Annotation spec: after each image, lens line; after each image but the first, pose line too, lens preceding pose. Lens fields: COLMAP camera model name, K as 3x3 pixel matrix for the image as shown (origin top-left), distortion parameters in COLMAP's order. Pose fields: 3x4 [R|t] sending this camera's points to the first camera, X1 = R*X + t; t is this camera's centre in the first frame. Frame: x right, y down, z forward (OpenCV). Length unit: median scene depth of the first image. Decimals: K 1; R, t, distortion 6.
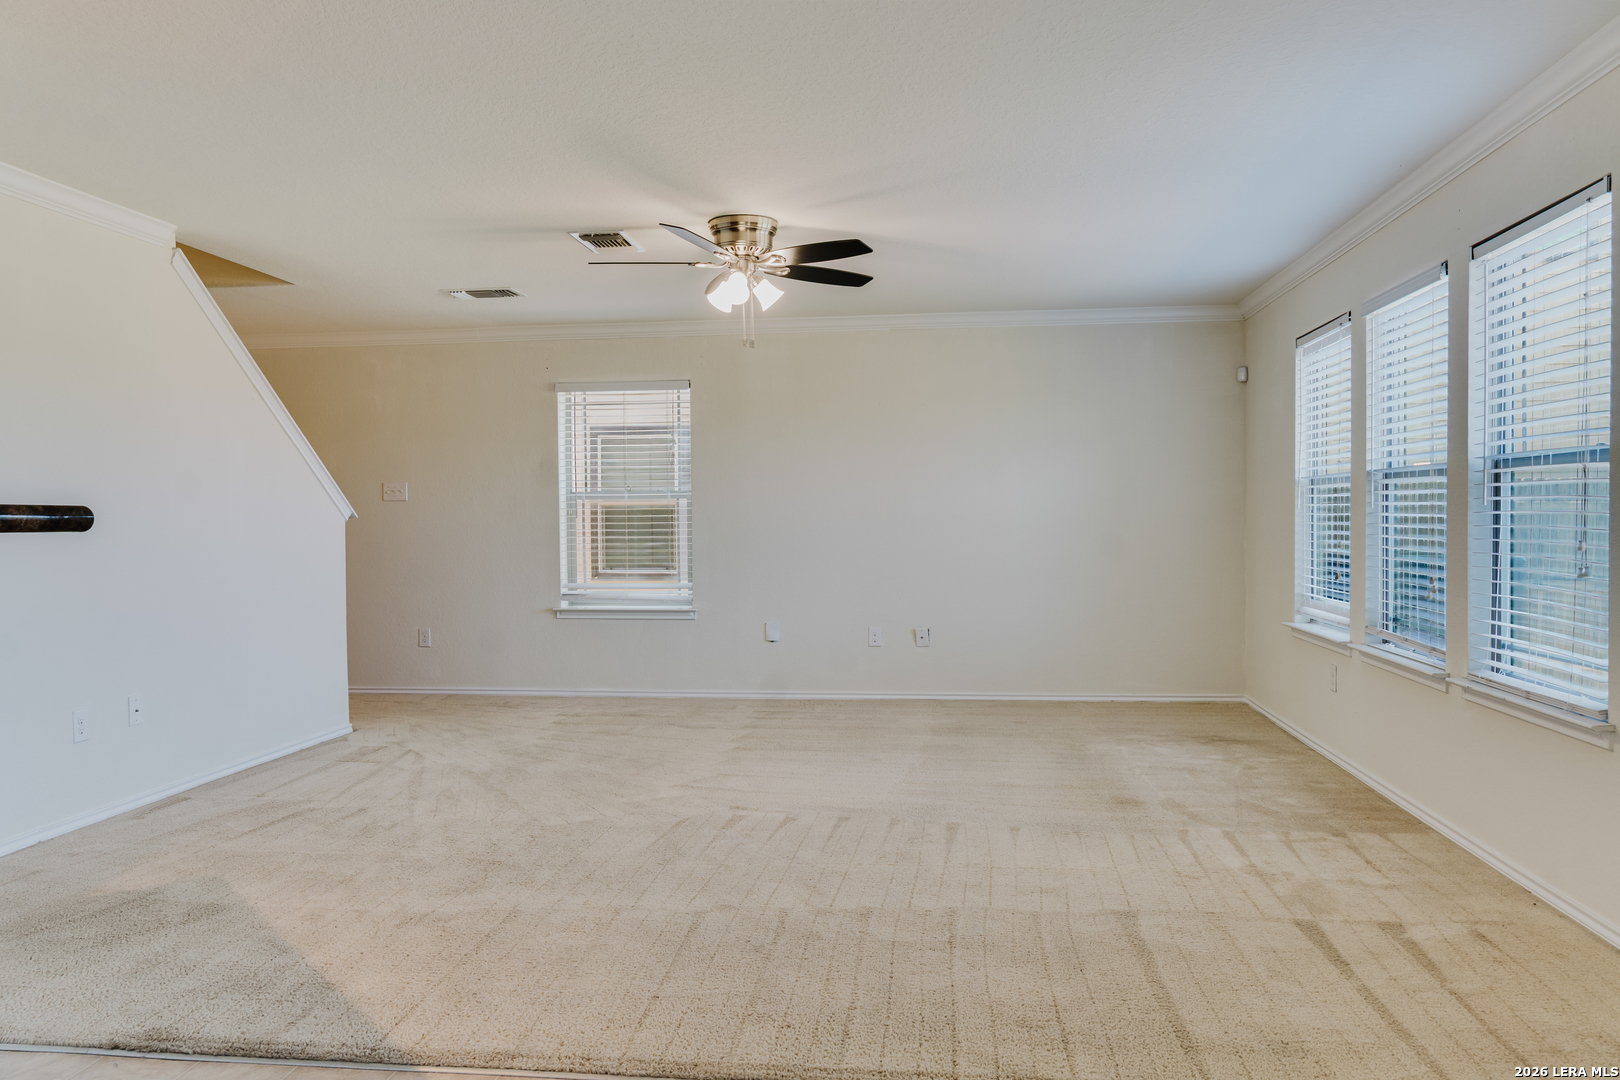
lens RADIAL K [[1201.6, 0, 804.2], [0, 1201.6, 536.5], [0, 0, 1]] dist [0.000530, 0.001922]
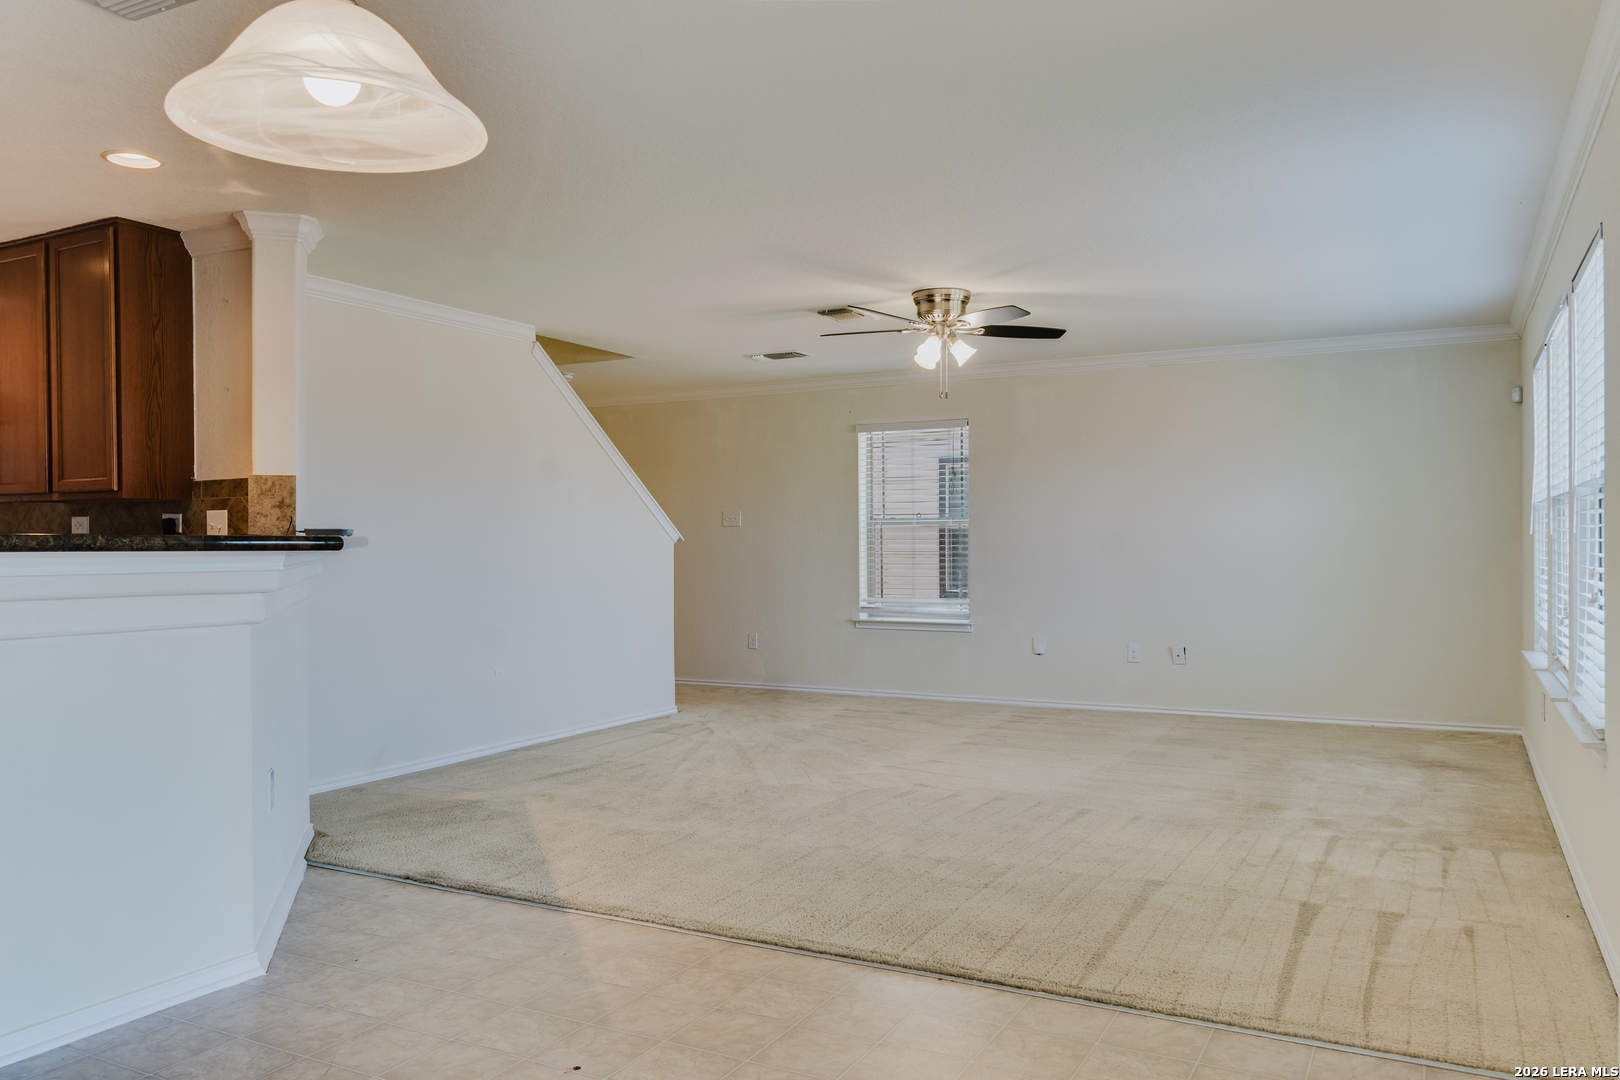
lens RADIAL K [[1201.6, 0, 801.1], [0, 1201.6, 541.8], [0, 0, 1]] dist [0.000530, 0.001922]
pose [[0.932593, 0.002857, -0.360919, 0.175995], [-0.007428, 0.999909, -0.011277, -0.001448], [0.360854, 0.013197, 0.932529, -0.107559]]
